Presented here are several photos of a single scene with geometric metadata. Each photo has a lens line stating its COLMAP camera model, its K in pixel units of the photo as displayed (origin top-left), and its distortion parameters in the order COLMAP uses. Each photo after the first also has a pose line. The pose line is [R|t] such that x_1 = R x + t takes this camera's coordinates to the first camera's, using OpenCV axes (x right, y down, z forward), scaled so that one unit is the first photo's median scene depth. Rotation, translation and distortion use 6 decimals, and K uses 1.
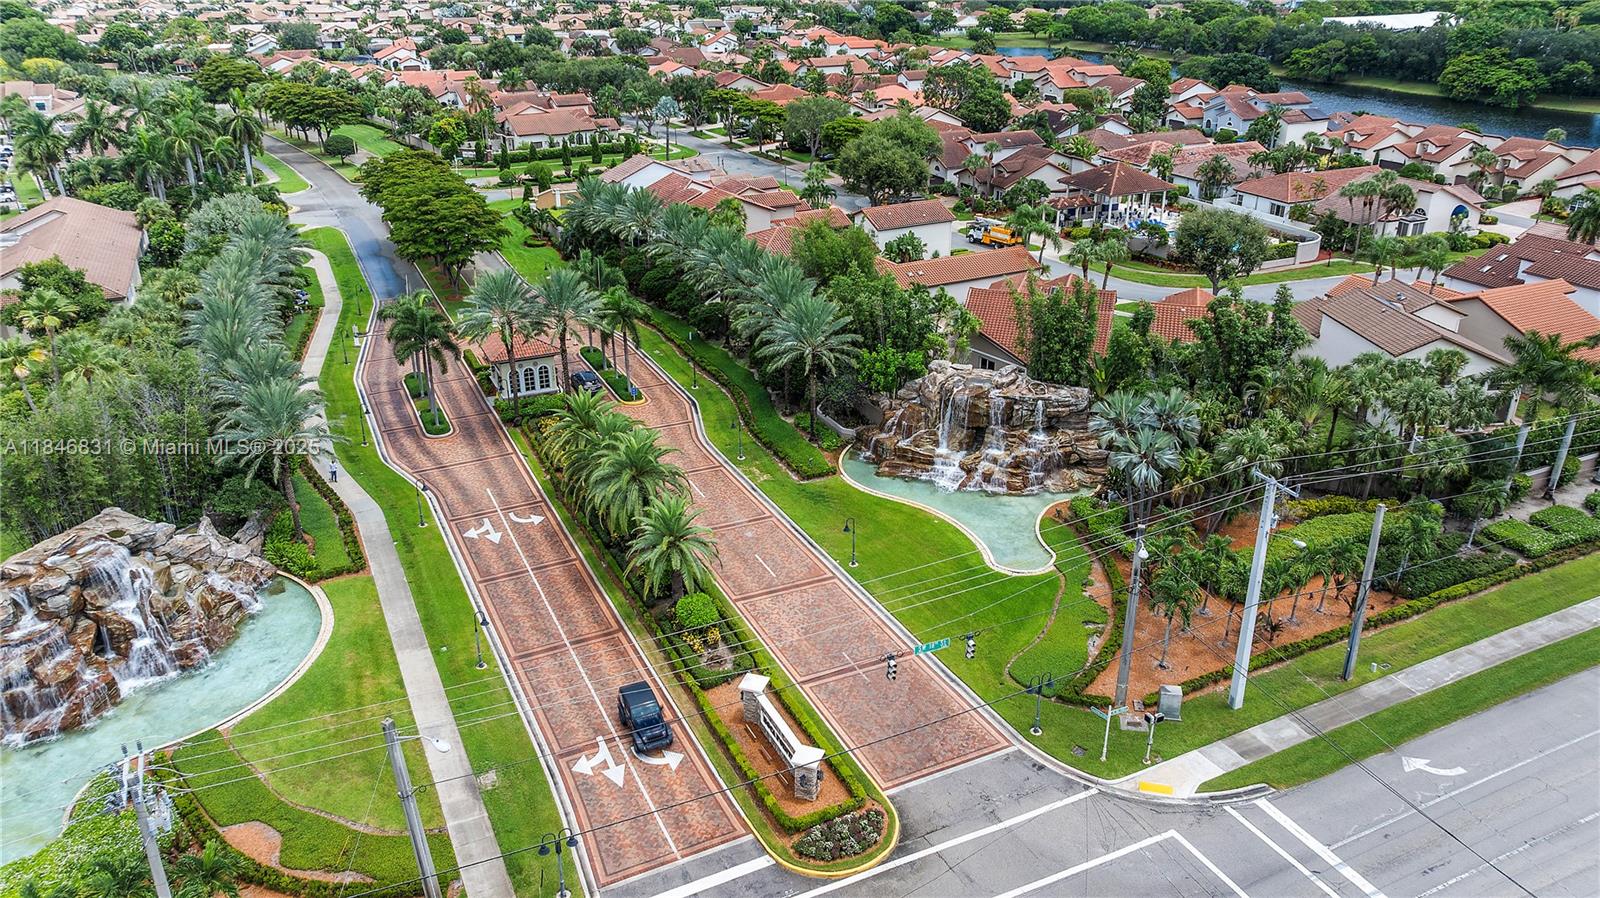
lens RADIAL K [[1121.5, 0, 799.7], [0, 1121.5, 451.4], [0, 0, 1]] dist [-0.028866, 0.023799]
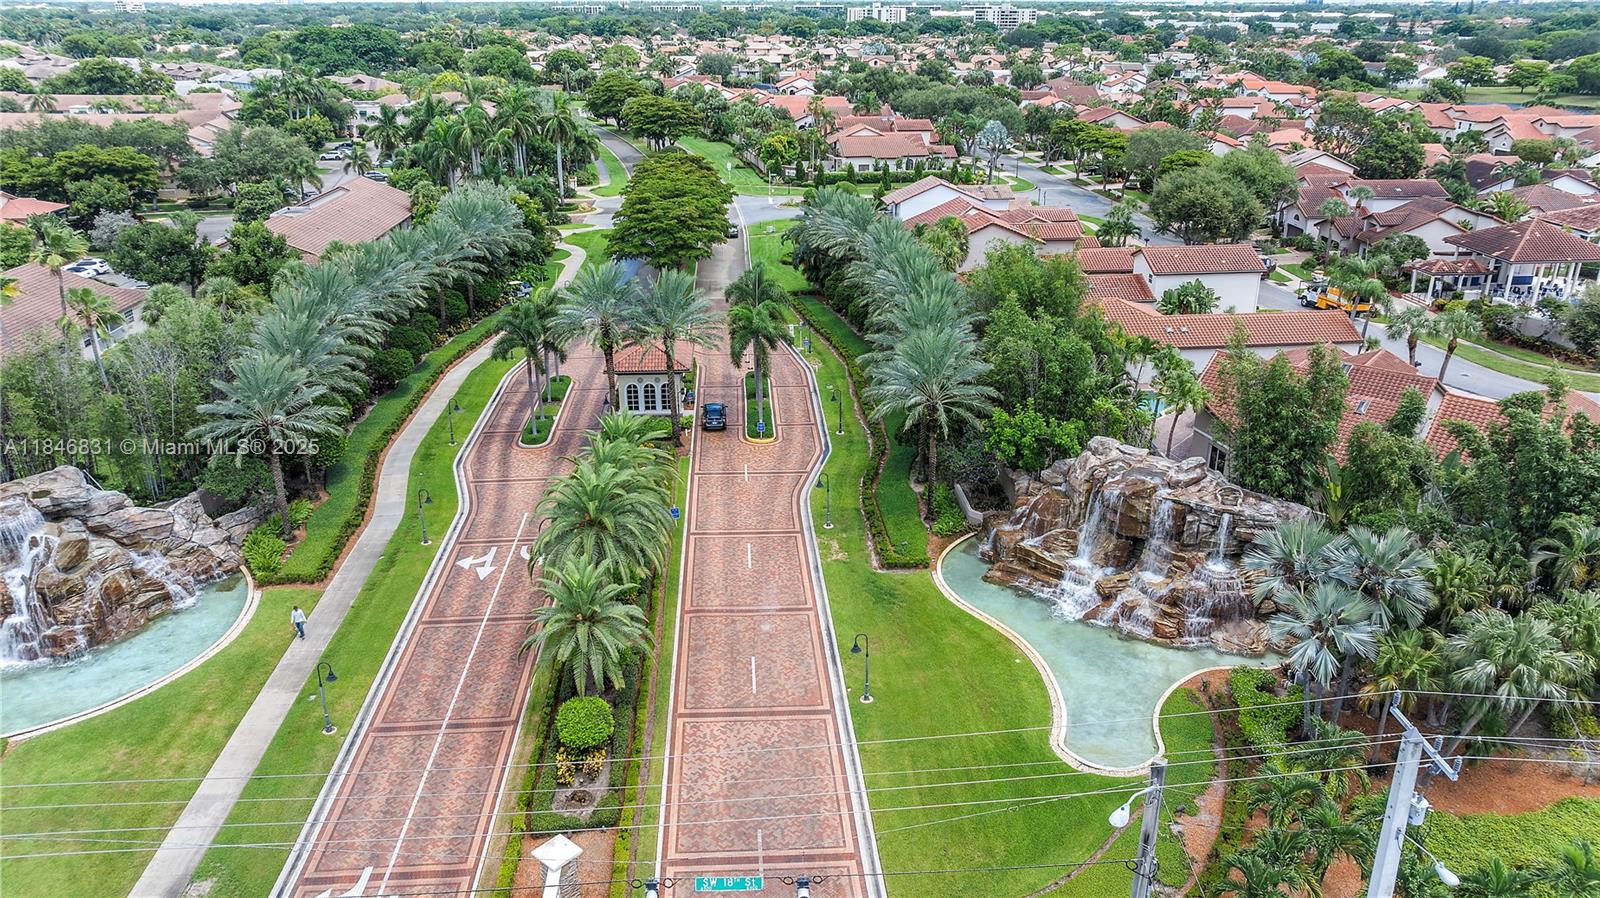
lens RADIAL K [[1121.5, 0, 809.2], [0, 1121.5, 448.6], [0, 0, 1]] dist [-0.028866, 0.023799]
pose [[0.928521, 0.139040, -0.344263, 0.205792], [-0.155044, 0.987720, -0.019256, -0.031872], [0.337358, 0.071256, 0.938676, 0.268533]]
